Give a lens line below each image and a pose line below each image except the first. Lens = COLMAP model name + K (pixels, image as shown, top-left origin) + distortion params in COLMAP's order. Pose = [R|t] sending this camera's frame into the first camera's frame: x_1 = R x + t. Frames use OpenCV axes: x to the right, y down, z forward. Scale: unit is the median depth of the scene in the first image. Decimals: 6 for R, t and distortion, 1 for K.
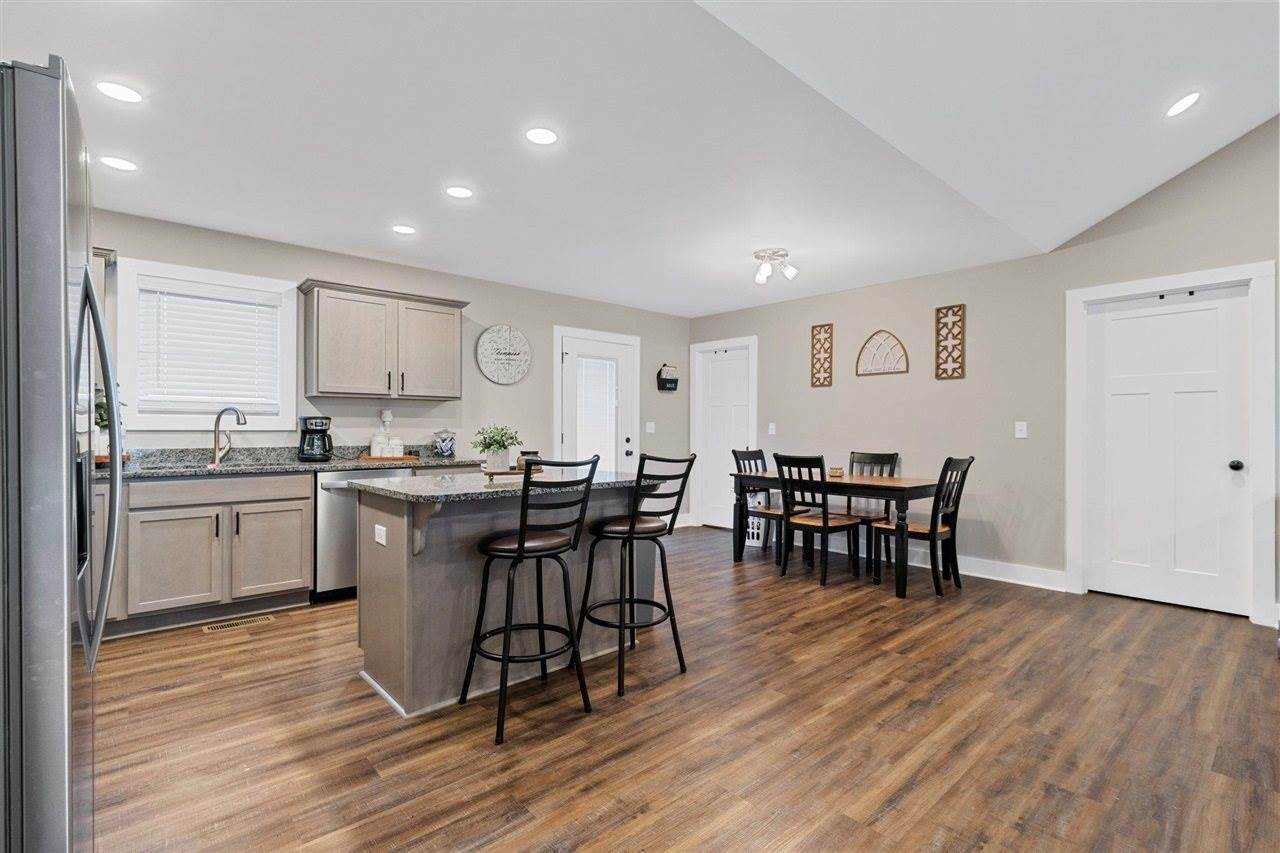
lens RADIAL K [[580.6, 0, 640.0], [0, 580.6, 426.5], [0, 0, 1]] dist [0.002198, 0.000324]
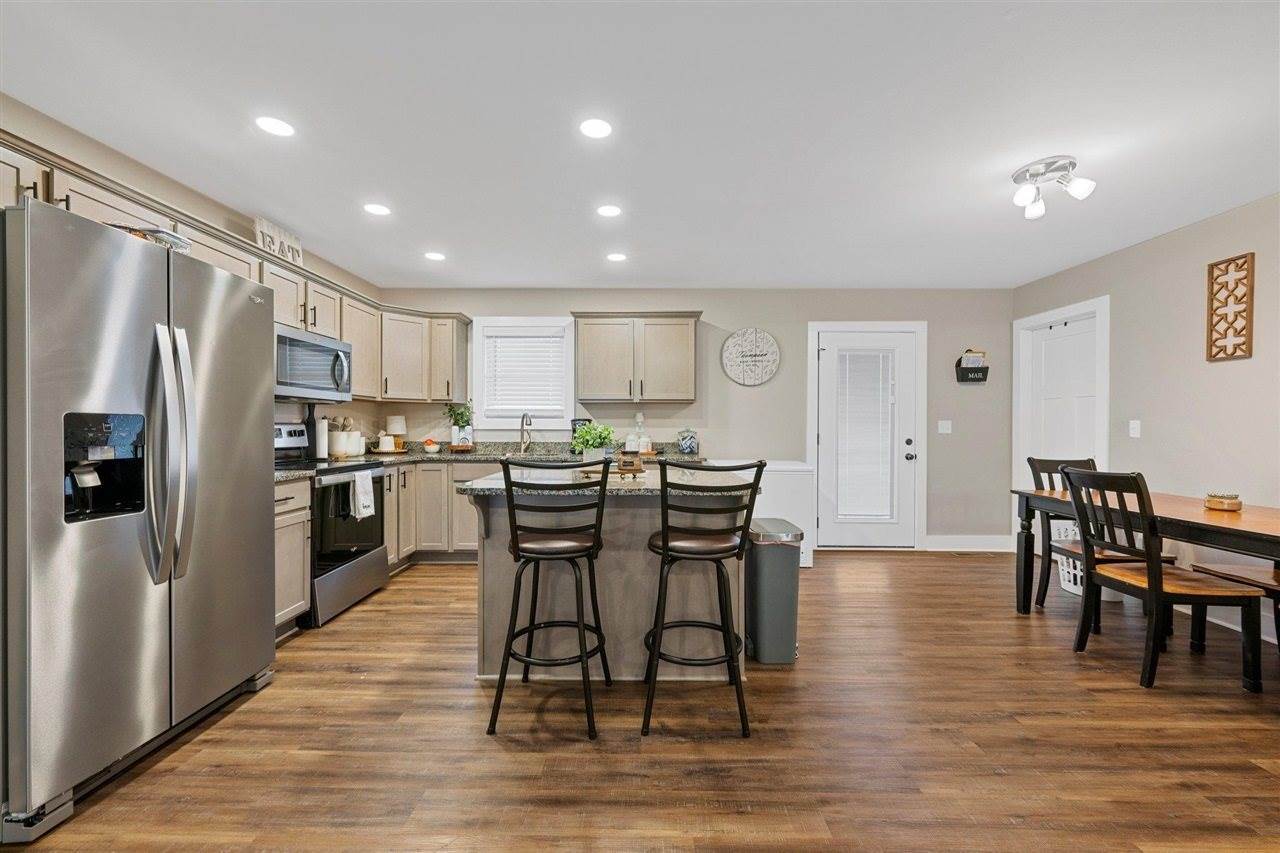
lens RADIAL K [[502.7, 0, 640.0], [0, 502.7, 426.5], [0, 0, 1]] dist [0.000137, 0.000339]
pose [[0.743234, -0.002428, -0.669027, 0.268917], [0.001475, 0.999997, -0.001991, 0.002098], [0.669030, 0.000493, 0.743235, 0.251143]]
